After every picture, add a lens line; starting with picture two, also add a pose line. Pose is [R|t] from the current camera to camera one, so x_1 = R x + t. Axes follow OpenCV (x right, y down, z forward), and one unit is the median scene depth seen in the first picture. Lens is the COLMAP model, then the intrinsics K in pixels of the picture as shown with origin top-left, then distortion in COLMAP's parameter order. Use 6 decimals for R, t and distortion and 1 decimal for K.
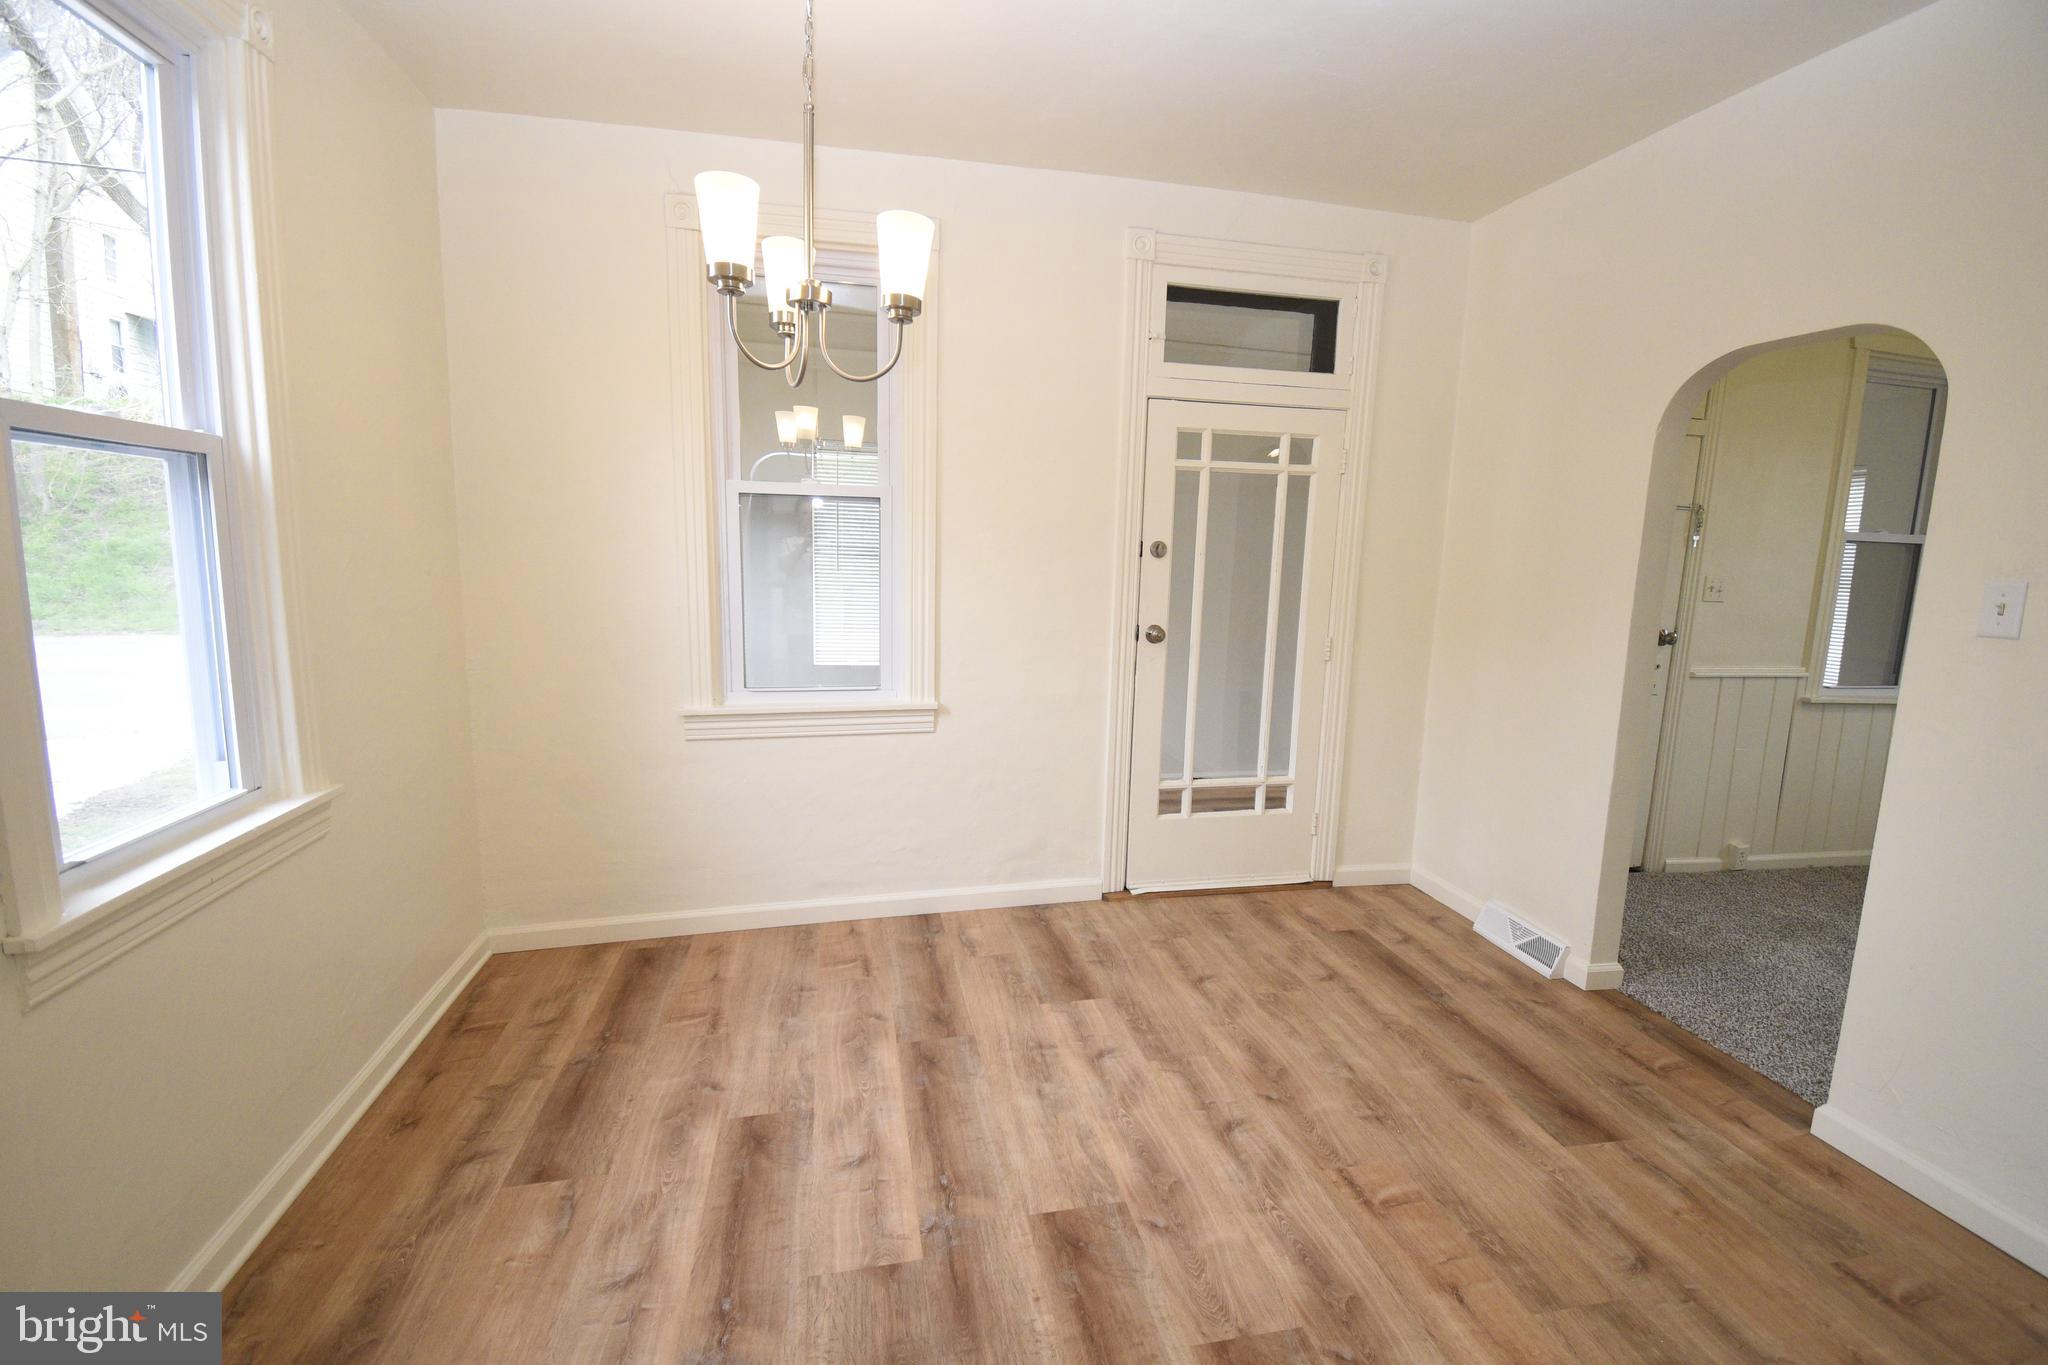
lens RADIAL K [[911.0, 0, 1033.7], [0, 911.0, 689.5], [0, 0, 1]] dist [0.025925, -0.031778]
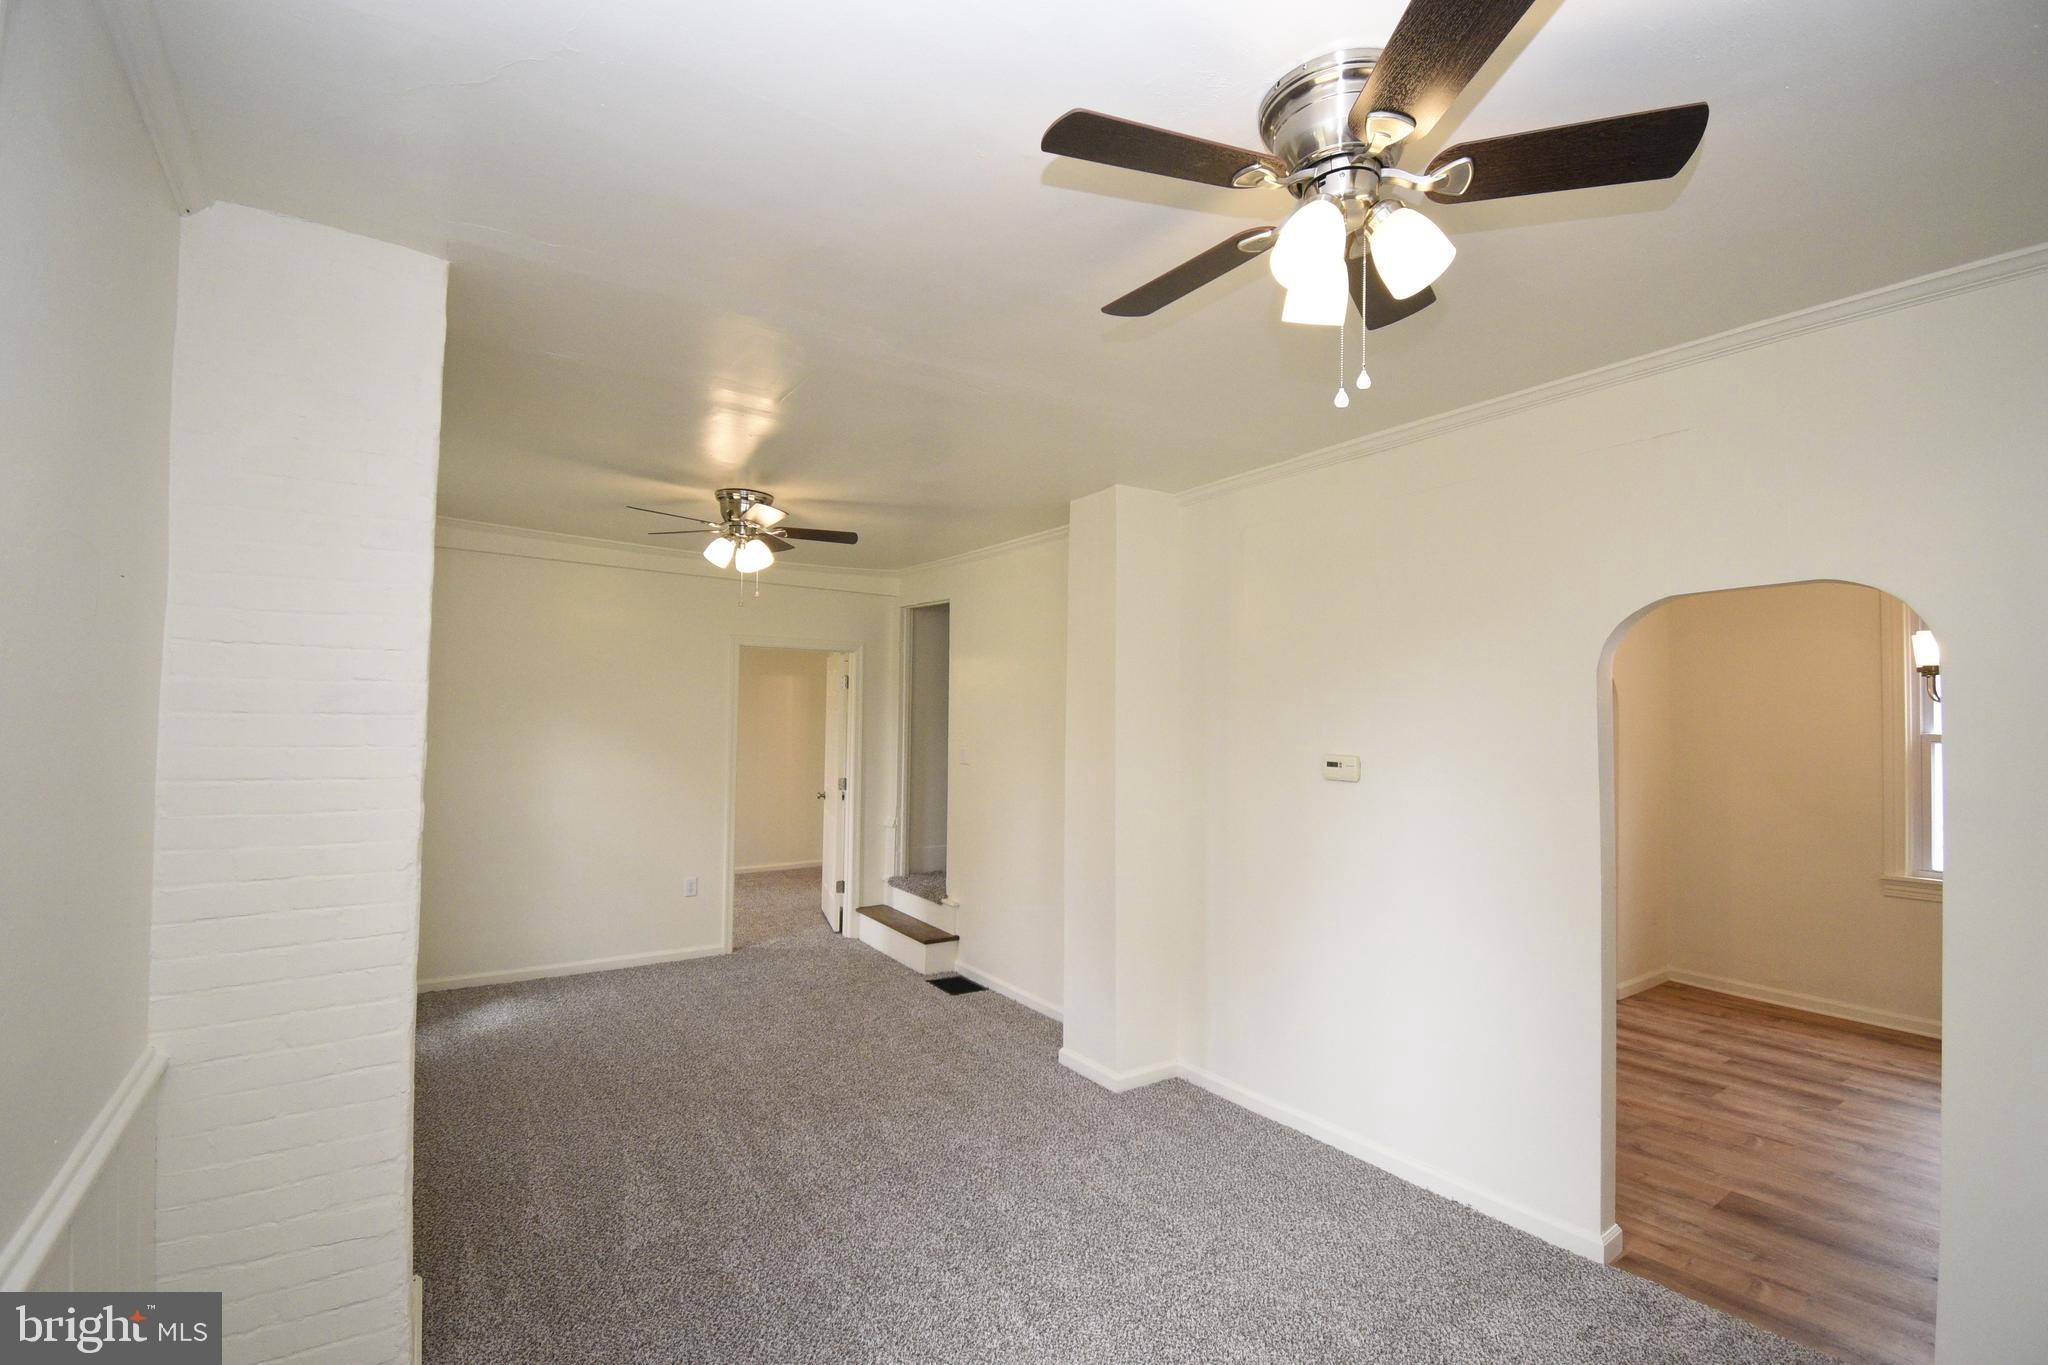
lens RADIAL K [[911.0, 0, 1033.7], [0, 911.0, 689.5], [0, 0, 1]] dist [0.025925, -0.031778]
pose [[-0.920797, -0.053426, -0.386367, 2.206504], [-0.097856, 0.990536, 0.096242, -0.307204], [0.377568, 0.126428, -0.917310, 1.823310]]
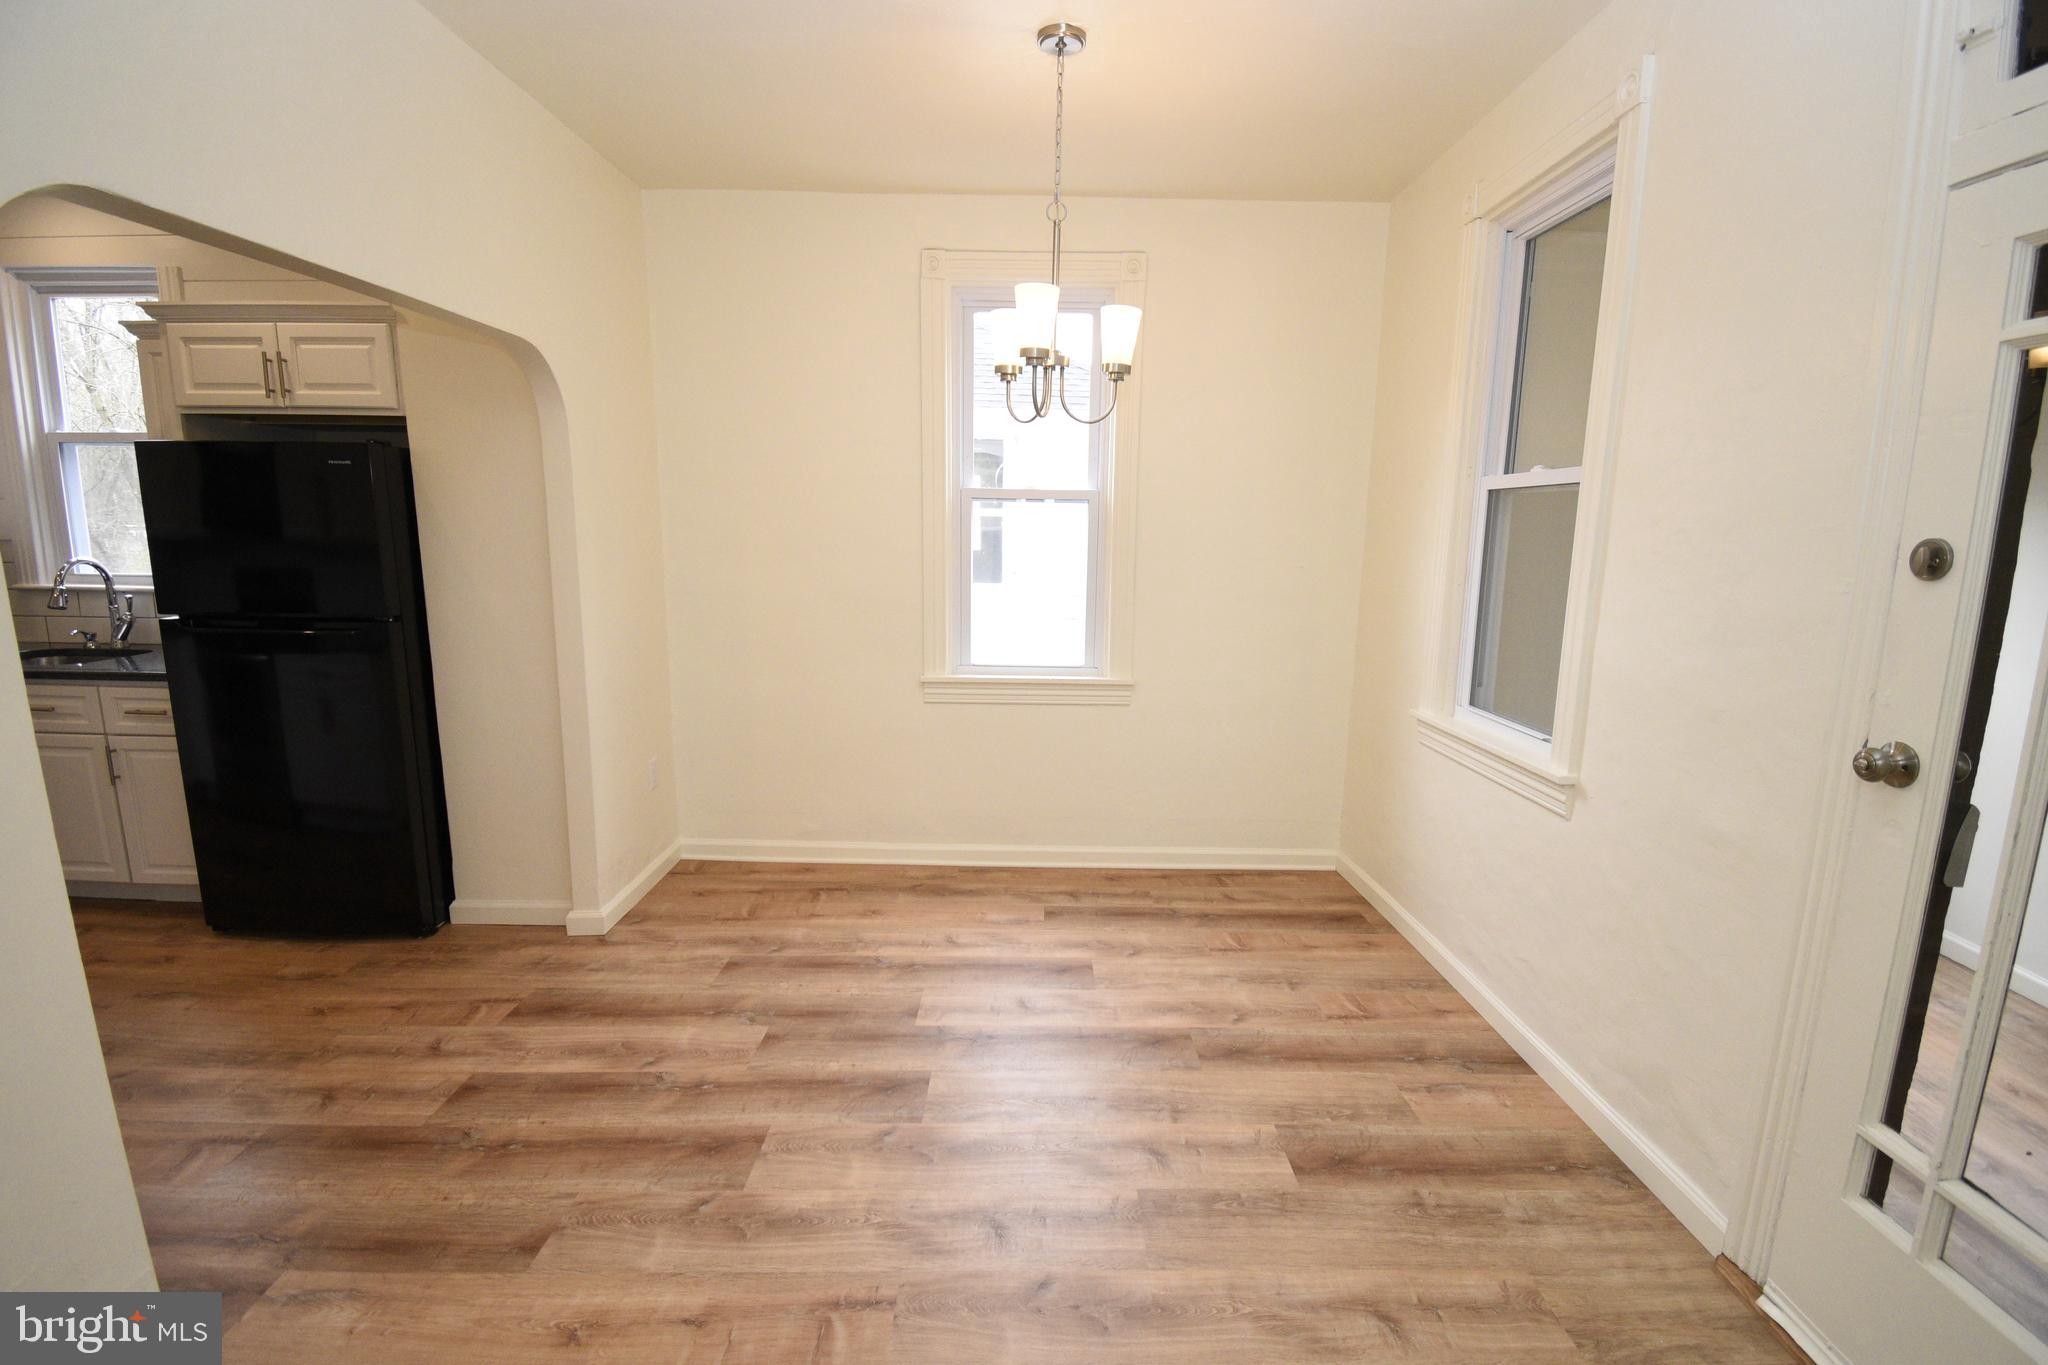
lens RADIAL K [[911.0, 0, 1033.7], [0, 911.0, 689.5], [0, 0, 1]] dist [0.025925, -0.031778]
pose [[-0.213258, 0.148218, -0.965687, 0.978723], [-0.166049, 0.968546, 0.185327, -0.169072], [0.962782, 0.199874, -0.181939, 1.120425]]
